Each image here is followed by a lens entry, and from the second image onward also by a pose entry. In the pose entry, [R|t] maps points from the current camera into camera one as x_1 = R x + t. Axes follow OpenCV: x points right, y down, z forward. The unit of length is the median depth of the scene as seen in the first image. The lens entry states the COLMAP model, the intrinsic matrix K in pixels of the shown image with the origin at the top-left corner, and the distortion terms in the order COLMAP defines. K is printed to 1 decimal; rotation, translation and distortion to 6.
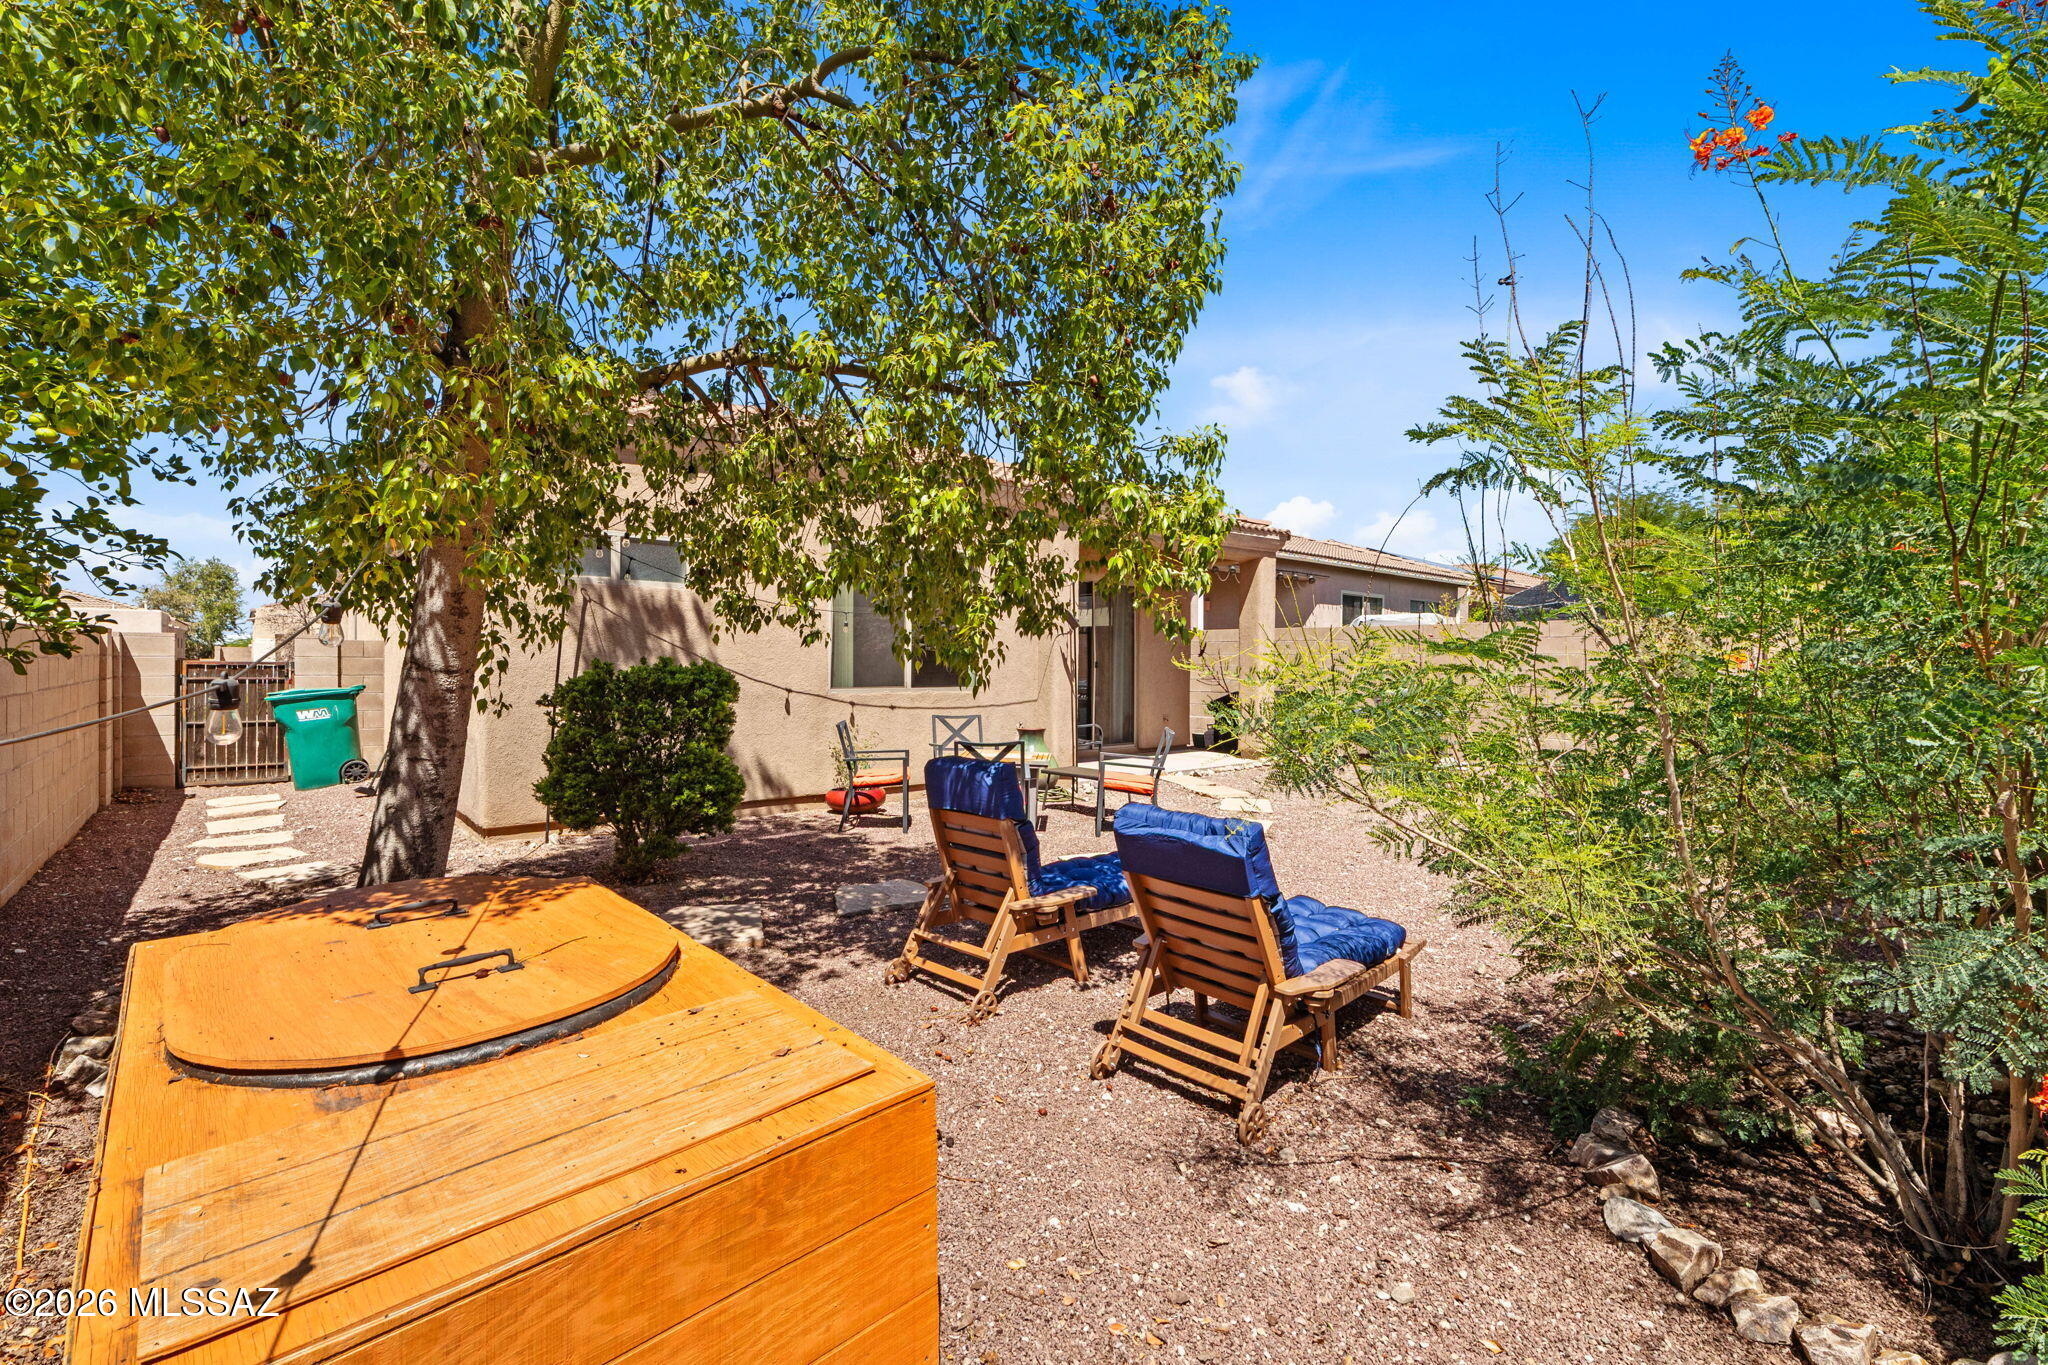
lens RADIAL K [[896.4, 0, 1034.9], [0, 896.4, 678.3], [0, 0, 1]] dist [-0.004889, -0.000253]
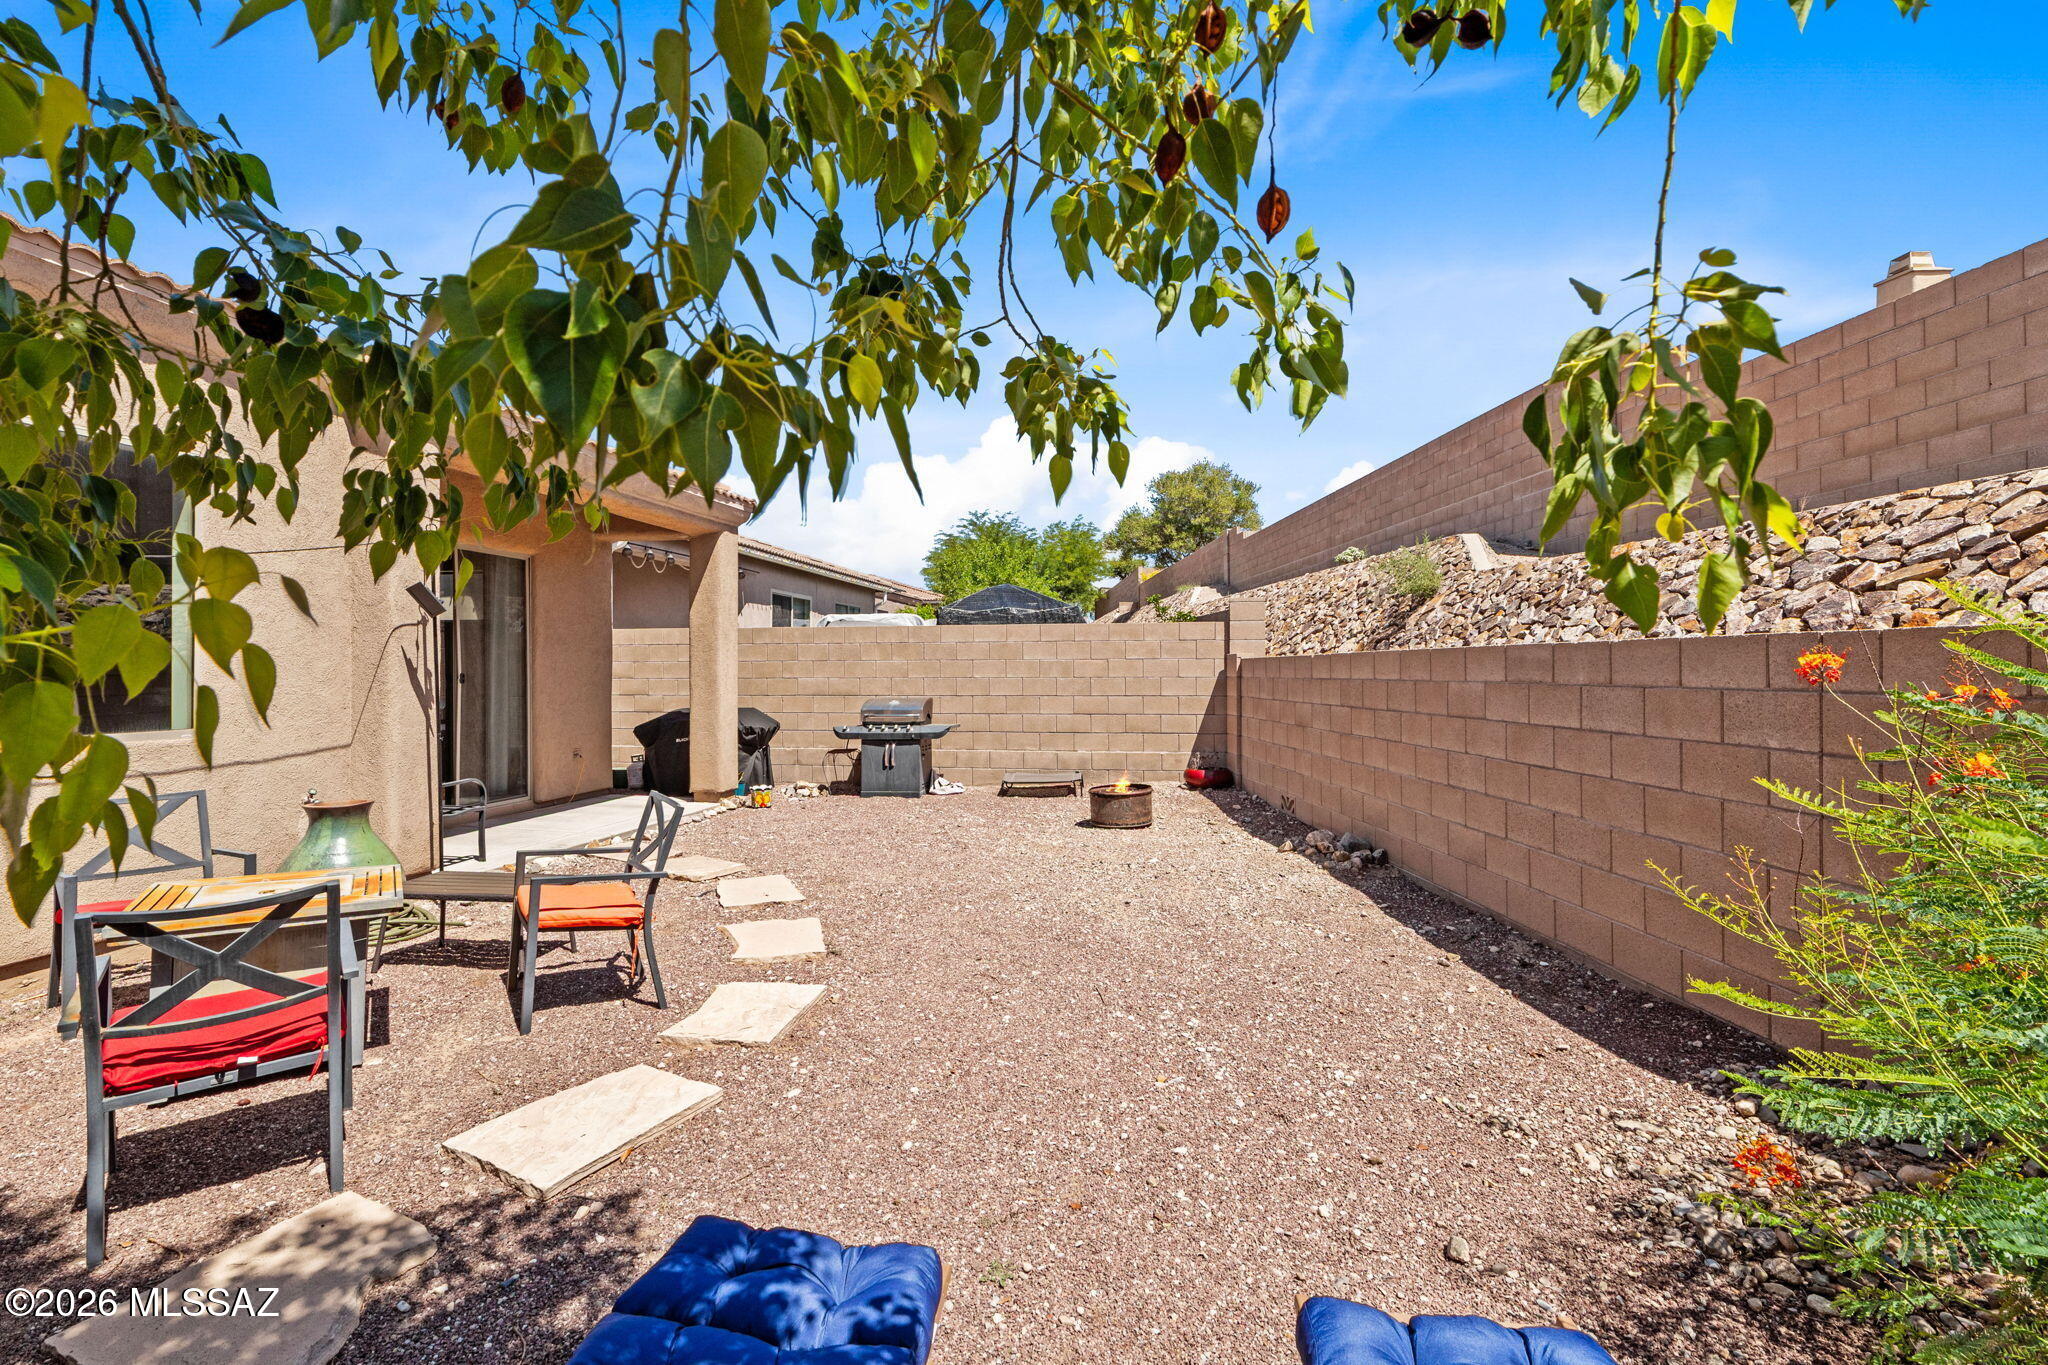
lens RADIAL K [[896.4, 0, 1034.9], [0, 896.4, 678.3], [0, 0, 1]] dist [-0.004889, -0.000253]
pose [[0.785459, -0.014746, 0.618738, -0.006482], [0.022555, 0.999734, -0.004807, -0.004368], [-0.618503, 0.017731, 0.785583, 0.310737]]
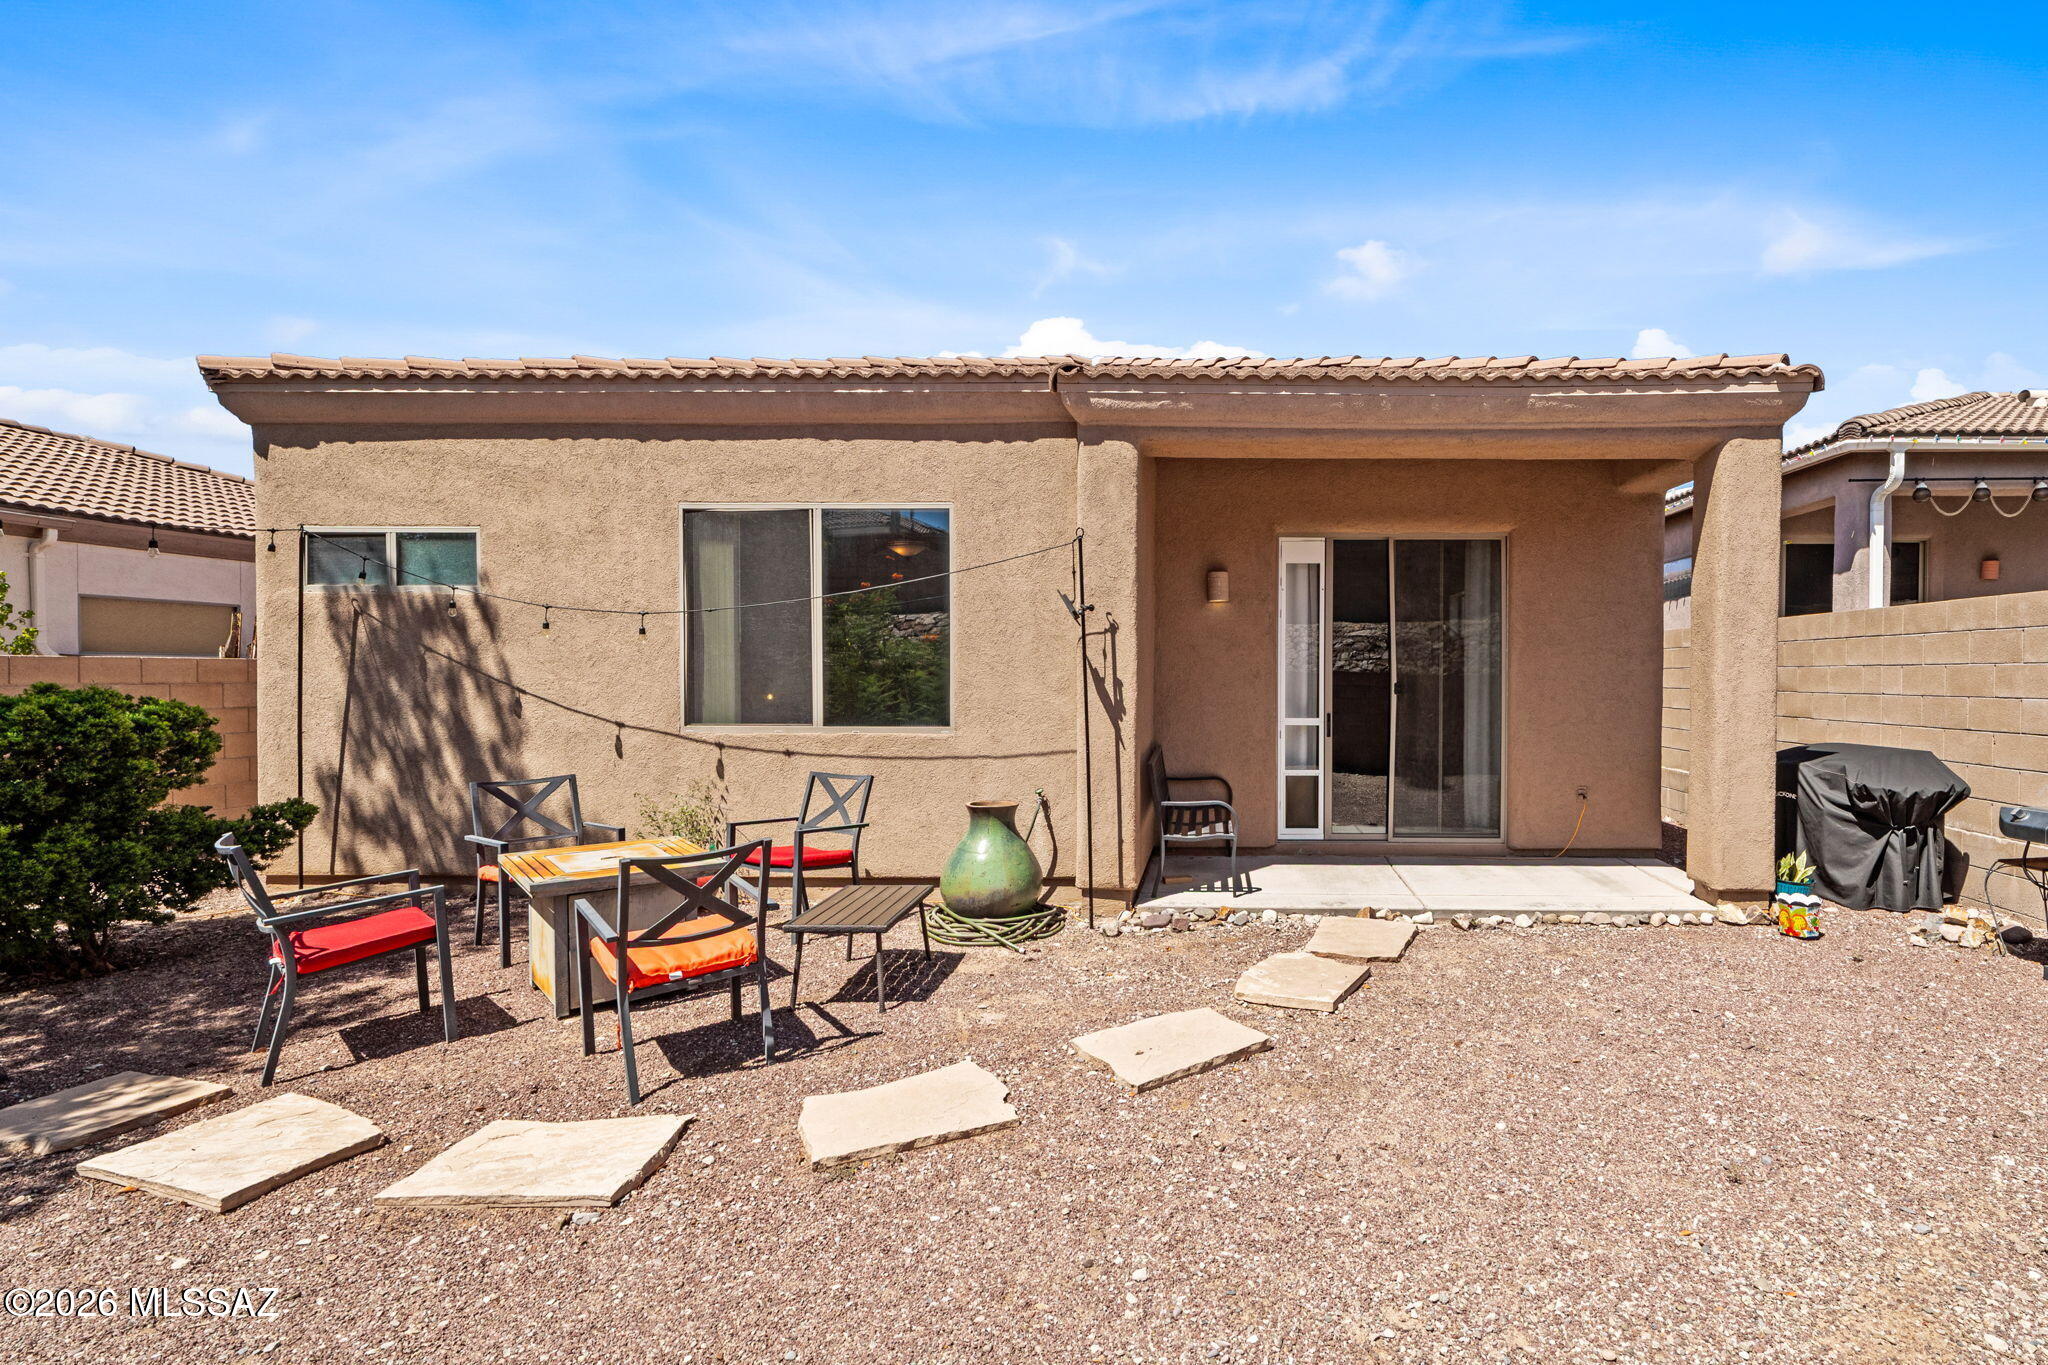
lens RADIAL K [[949.0, 0, 1205.7], [0, 949.0, 702.3], [0, 0, 1]] dist [-0.000670, -0.000033]
pose [[0.744133, 0.009803, -0.667959, 0.444235], [-0.011978, 0.999927, 0.001332, -0.008236], [0.667924, 0.007009, 0.744197, 0.590054]]
